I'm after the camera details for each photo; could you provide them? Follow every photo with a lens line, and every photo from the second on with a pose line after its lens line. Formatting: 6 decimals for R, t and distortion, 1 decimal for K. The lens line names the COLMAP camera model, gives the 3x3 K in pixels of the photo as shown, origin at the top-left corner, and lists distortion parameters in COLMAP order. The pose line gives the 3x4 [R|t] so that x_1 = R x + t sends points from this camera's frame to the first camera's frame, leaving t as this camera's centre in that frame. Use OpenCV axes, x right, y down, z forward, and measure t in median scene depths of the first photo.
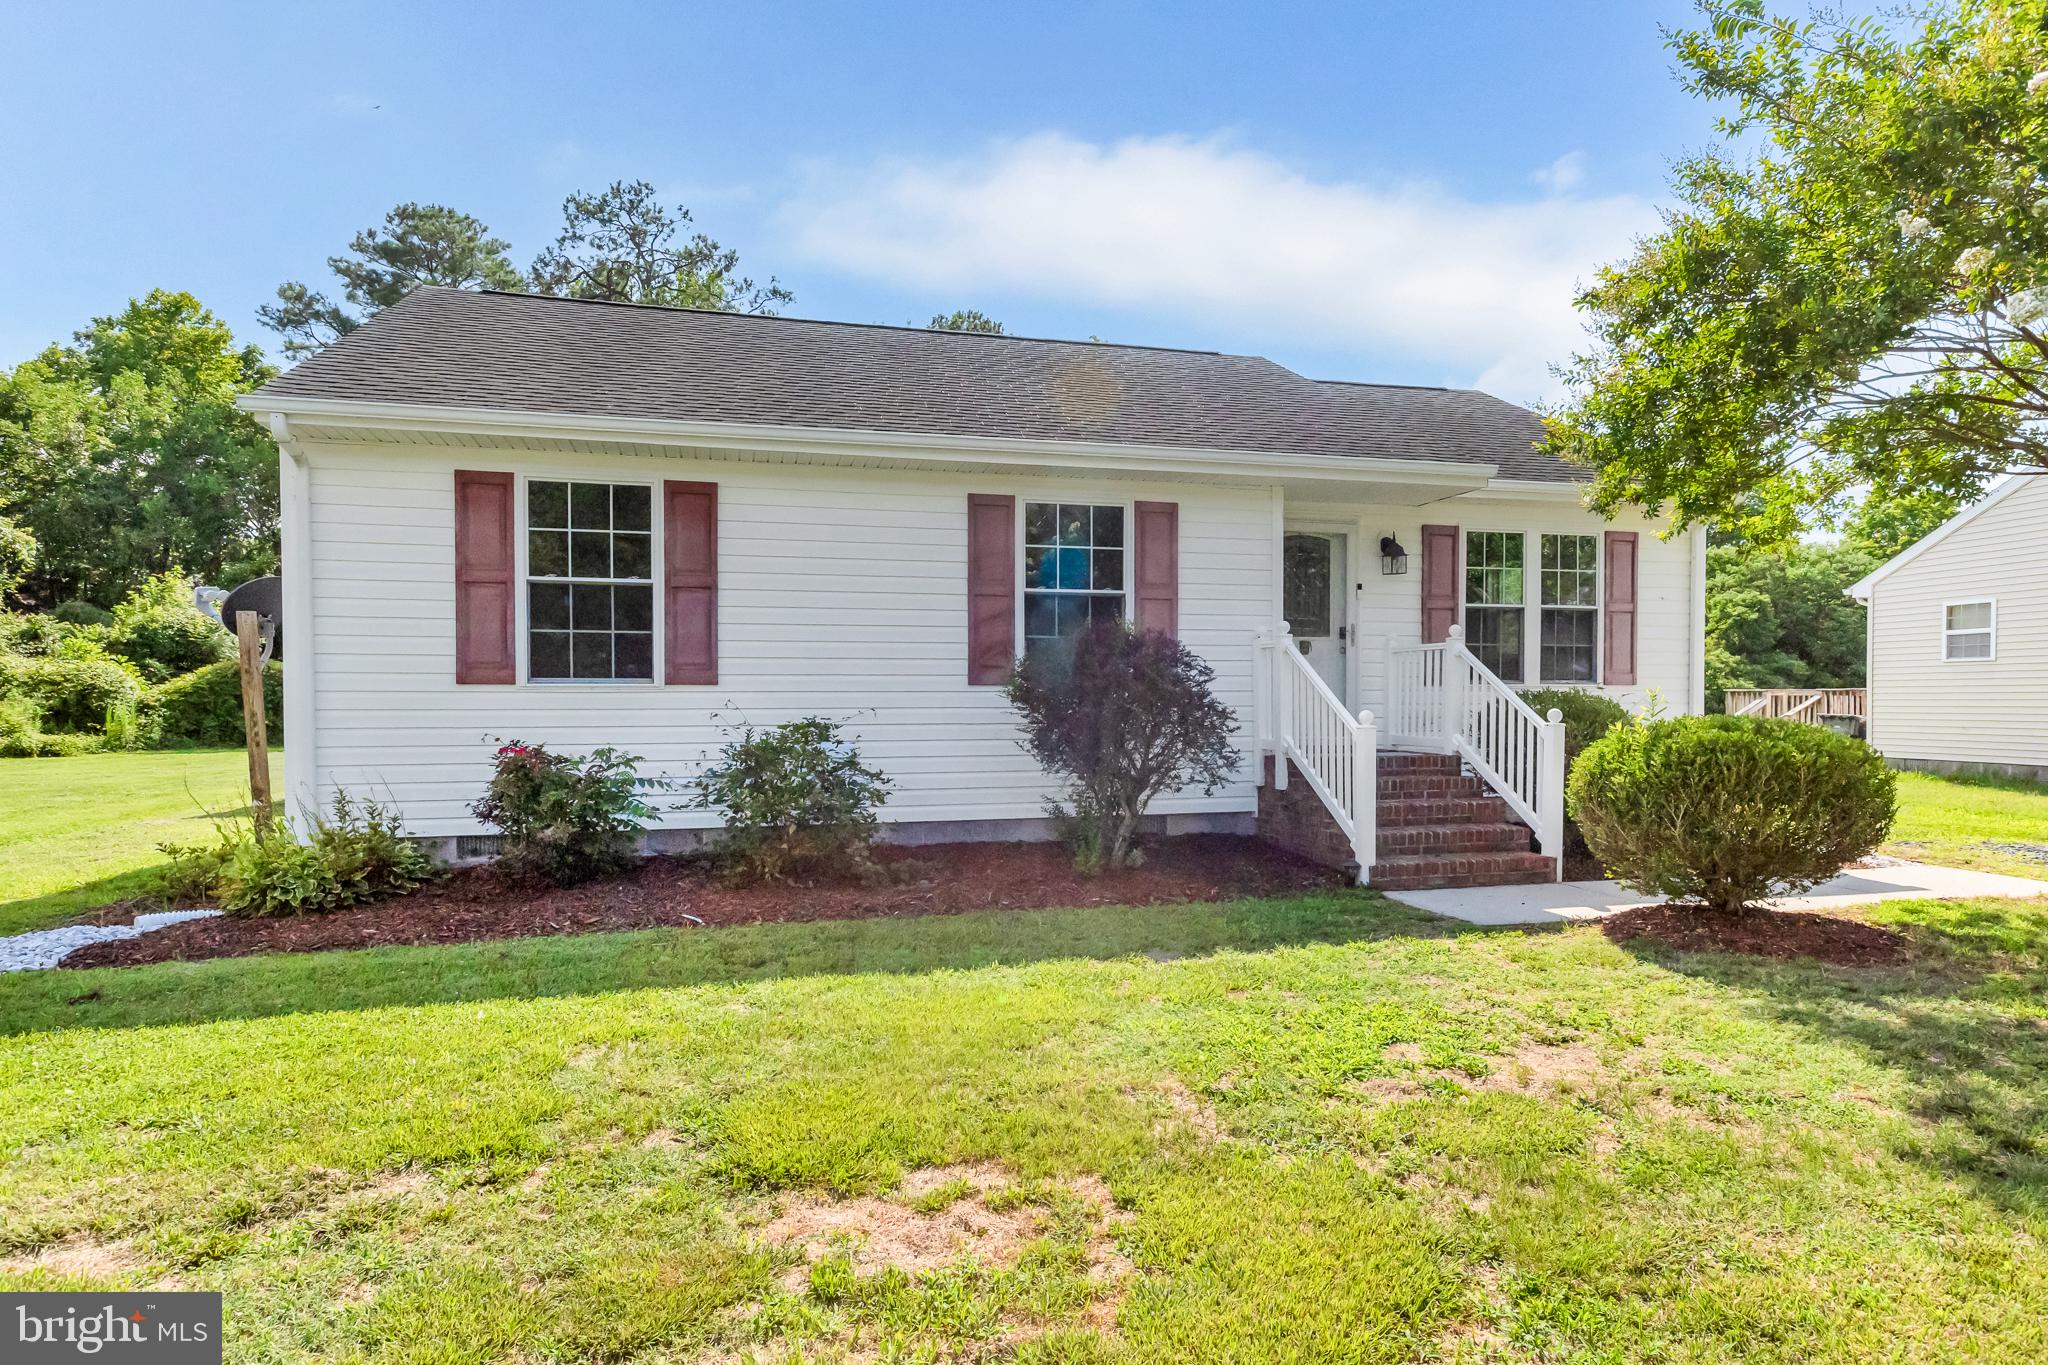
lens RADIAL K [[1084.6, 0, 1024.0], [0, 1084.6, 682.5], [0, 0, 1]] dist [0.023801, 0.000203]
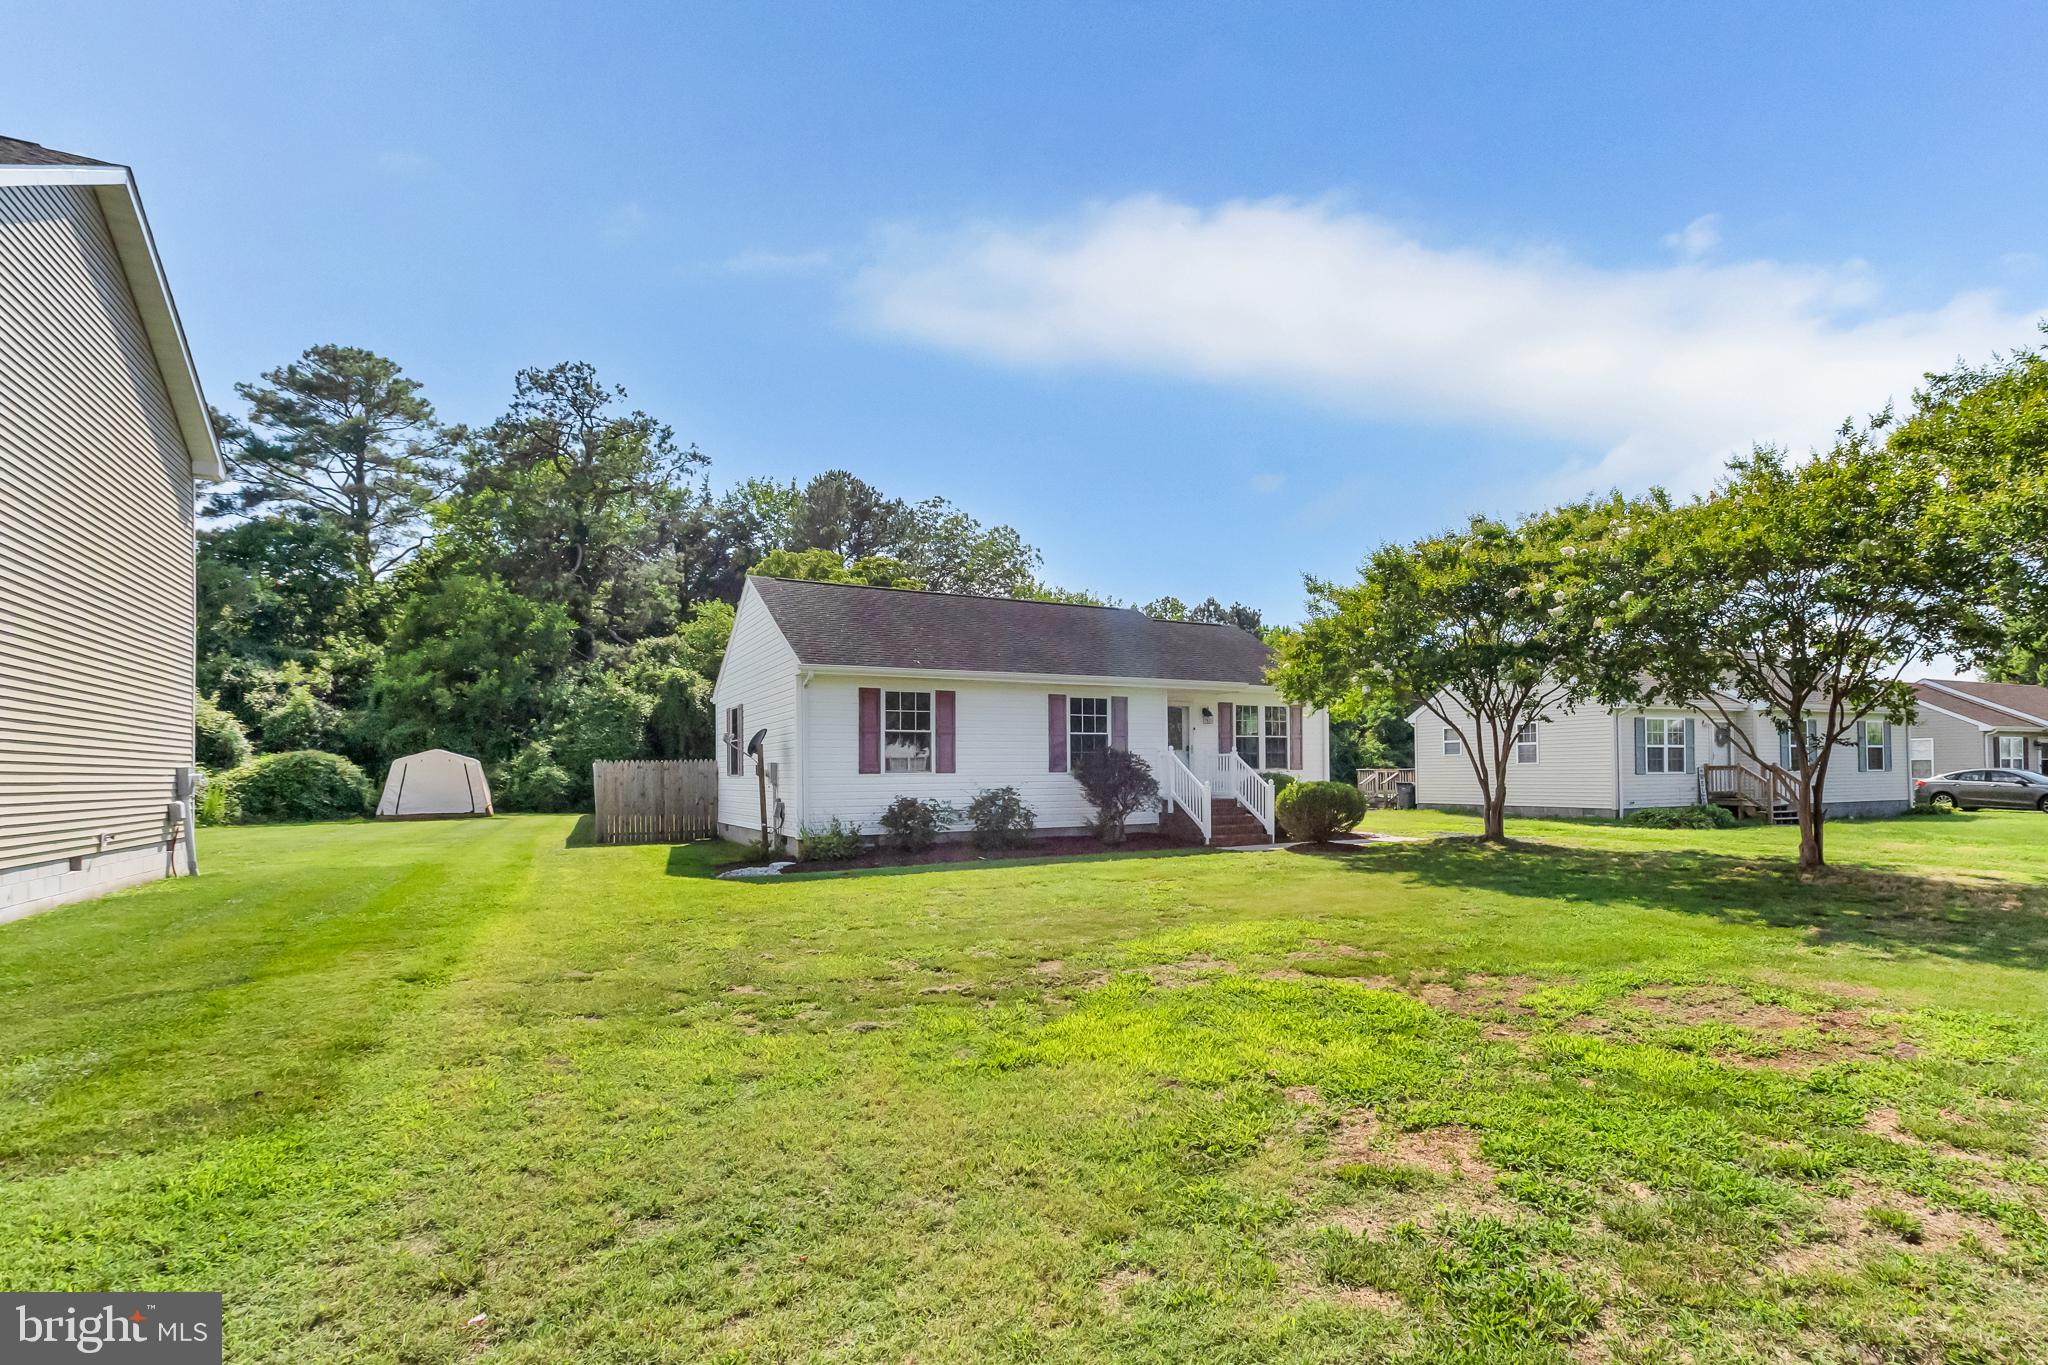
lens RADIAL K [[929.8, 0, 1034.4], [0, 929.8, 716.1], [0, 0, 1]] dist [0.028310, 0.000379]
pose [[0.979756, 0.004147, 0.200154, -0.486363], [0.005709, 0.998800, -0.048636, -0.021398], [-0.200115, 0.048794, 0.978557, -1.014514]]
